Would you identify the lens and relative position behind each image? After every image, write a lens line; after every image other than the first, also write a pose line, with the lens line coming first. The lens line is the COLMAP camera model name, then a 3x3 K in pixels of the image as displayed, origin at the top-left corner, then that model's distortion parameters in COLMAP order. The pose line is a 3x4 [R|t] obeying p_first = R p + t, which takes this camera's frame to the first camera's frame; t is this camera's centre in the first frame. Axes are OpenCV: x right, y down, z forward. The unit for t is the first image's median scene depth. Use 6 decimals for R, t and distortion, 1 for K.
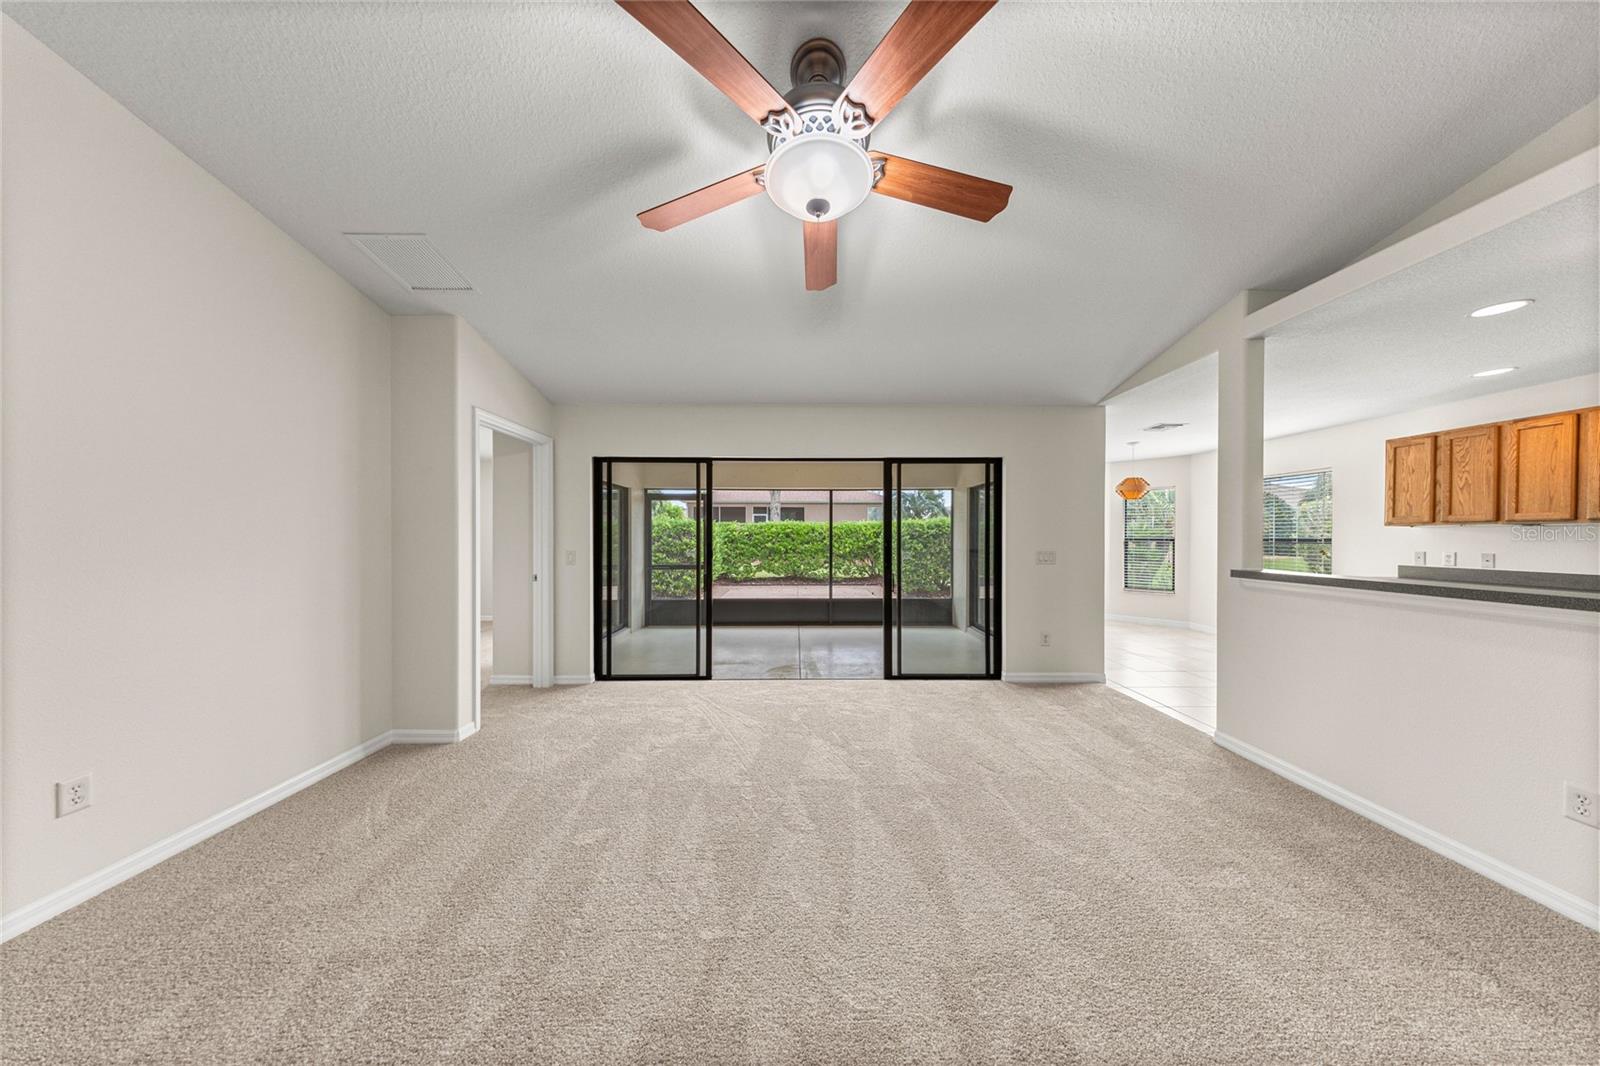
lens RADIAL K [[462.3, 0, 799.6], [0, 462.3, 537.9], [0, 0, 1]] dist [0.001079, 0.000026]
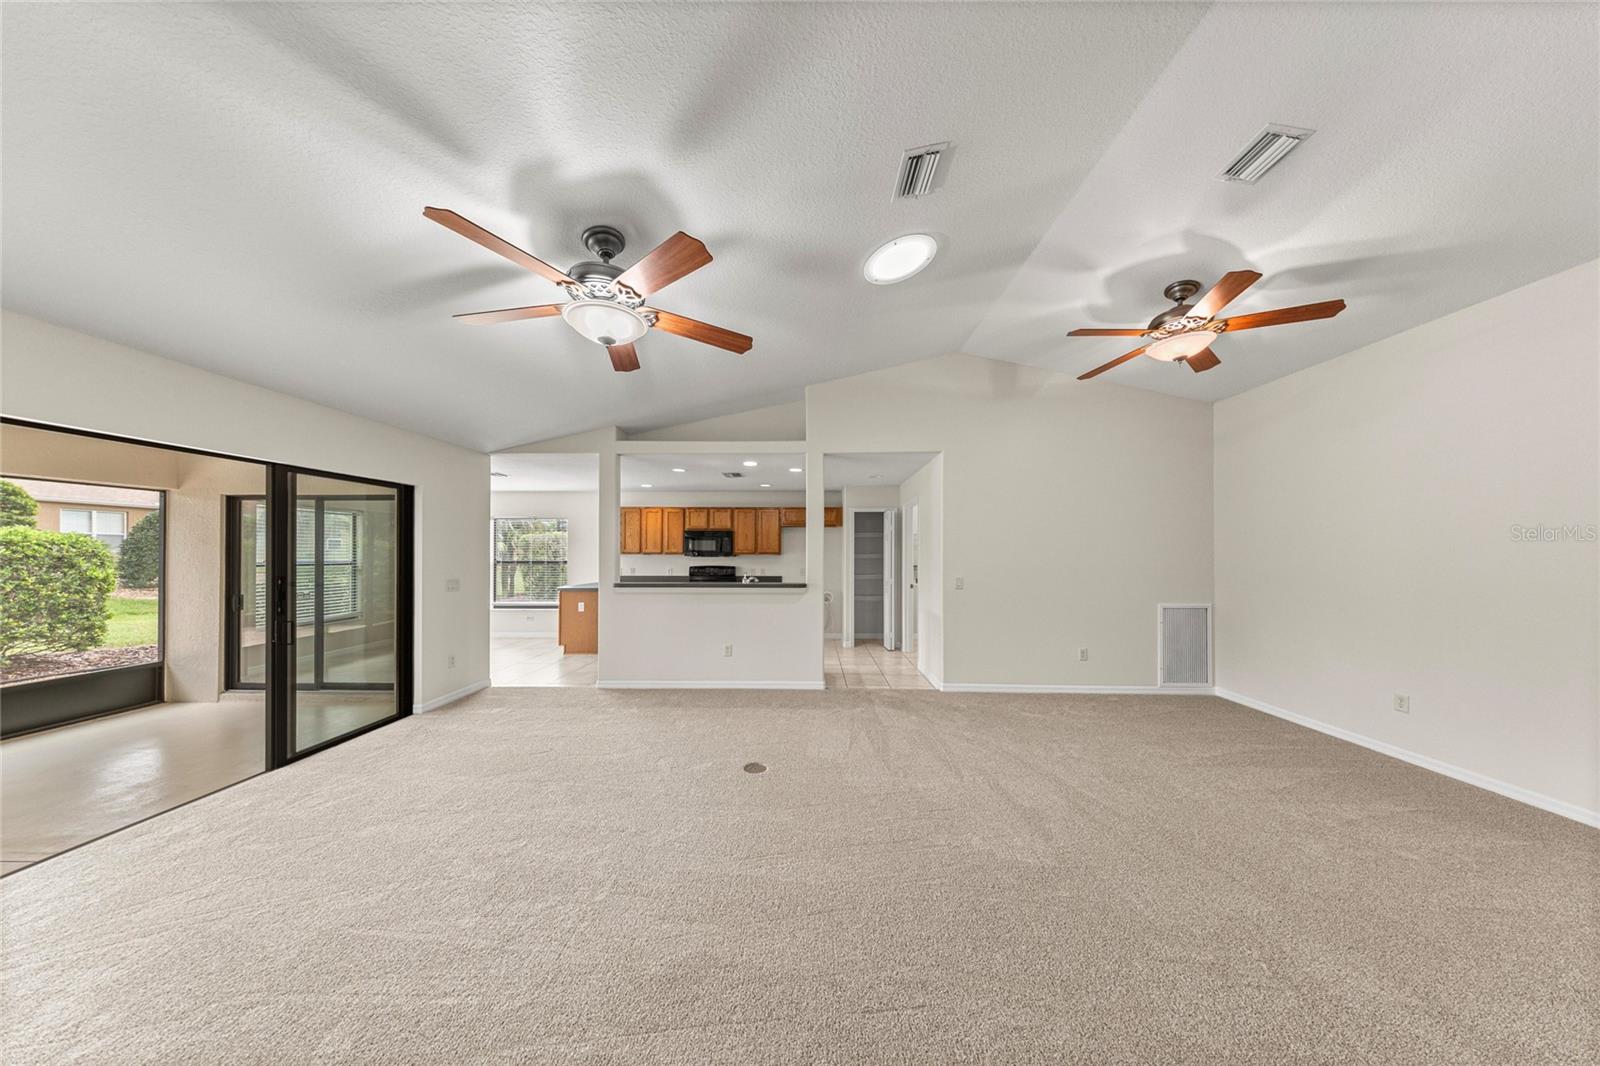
lens RADIAL K [[465.7, 0, 805.5], [0, 465.7, 542.0], [0, 0, 1]] dist [0.000348, -0.000021]
pose [[0.033901, 0.023696, 0.999144, -0.523859], [0.002791, 0.999713, -0.023804, -0.028808], [-0.999421, 0.003596, 0.033825, 0.140080]]
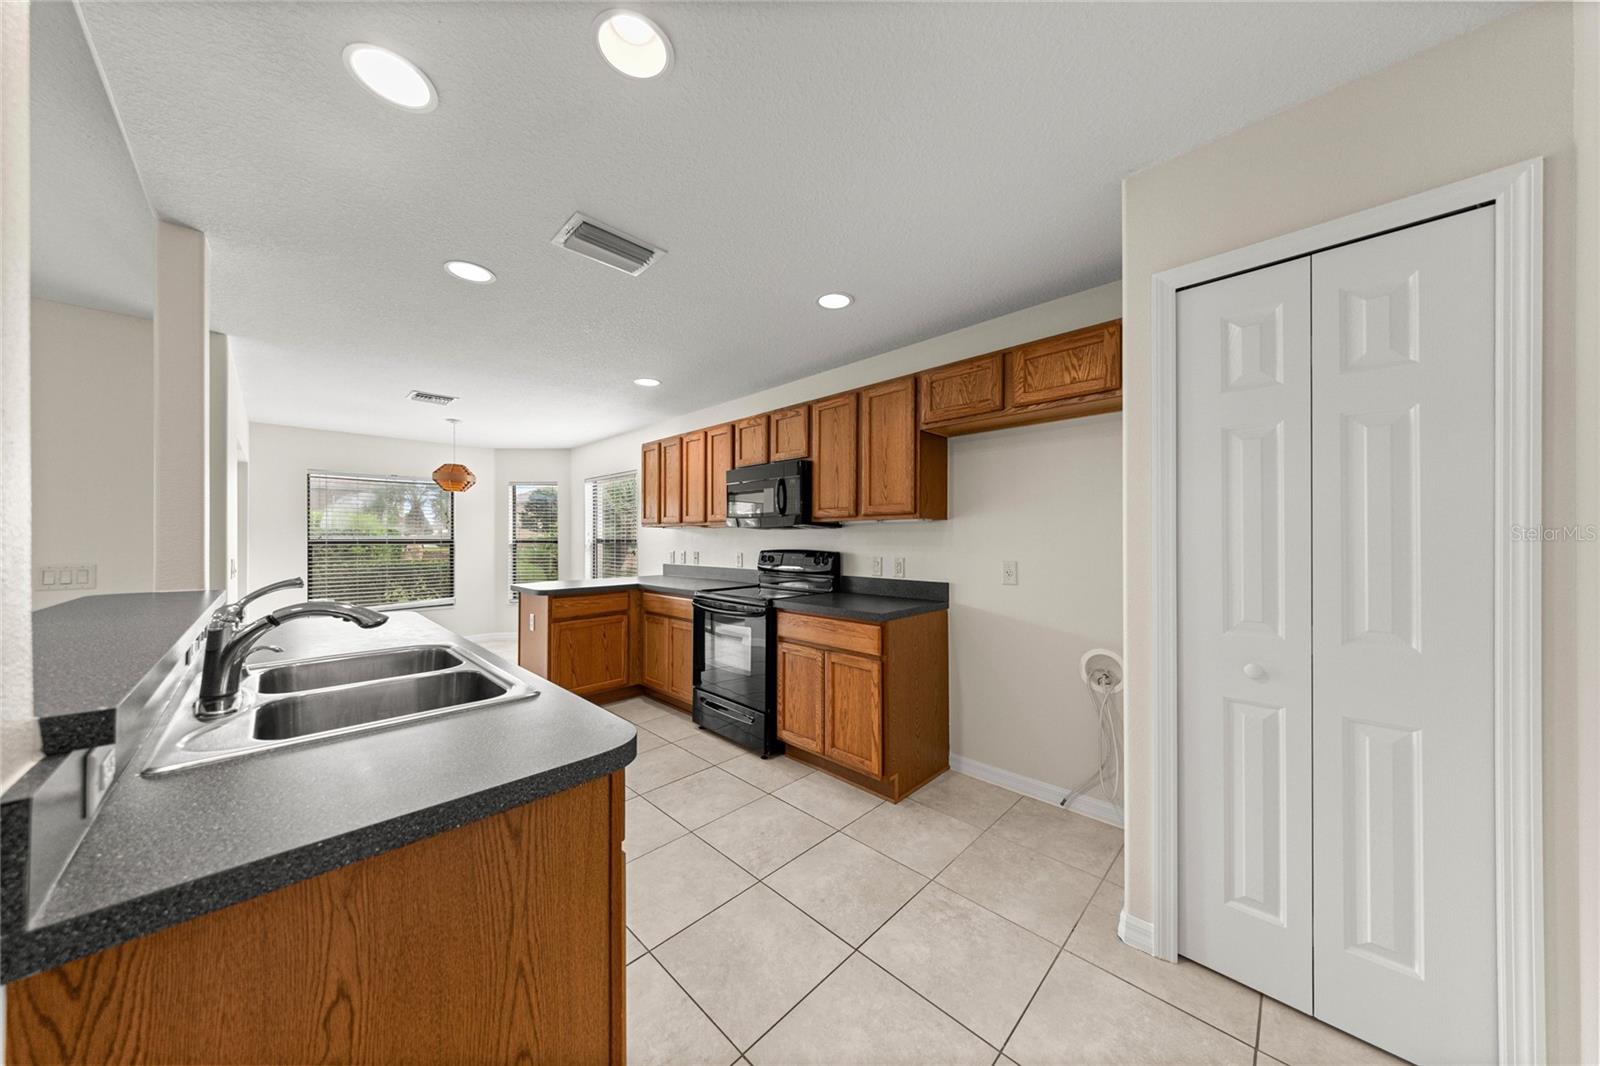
lens RADIAL K [[508.8, 0, 804.2], [0, 508.8, 535.2], [0, 0, 1]] dist [0.001881, 0.000031]
pose [[0.699336, -0.001308, 0.714792, 0.711623], [0.007633, 0.999955, -0.005638, 0.001773], [-0.714752, 0.009399, 0.699315, -0.054791]]
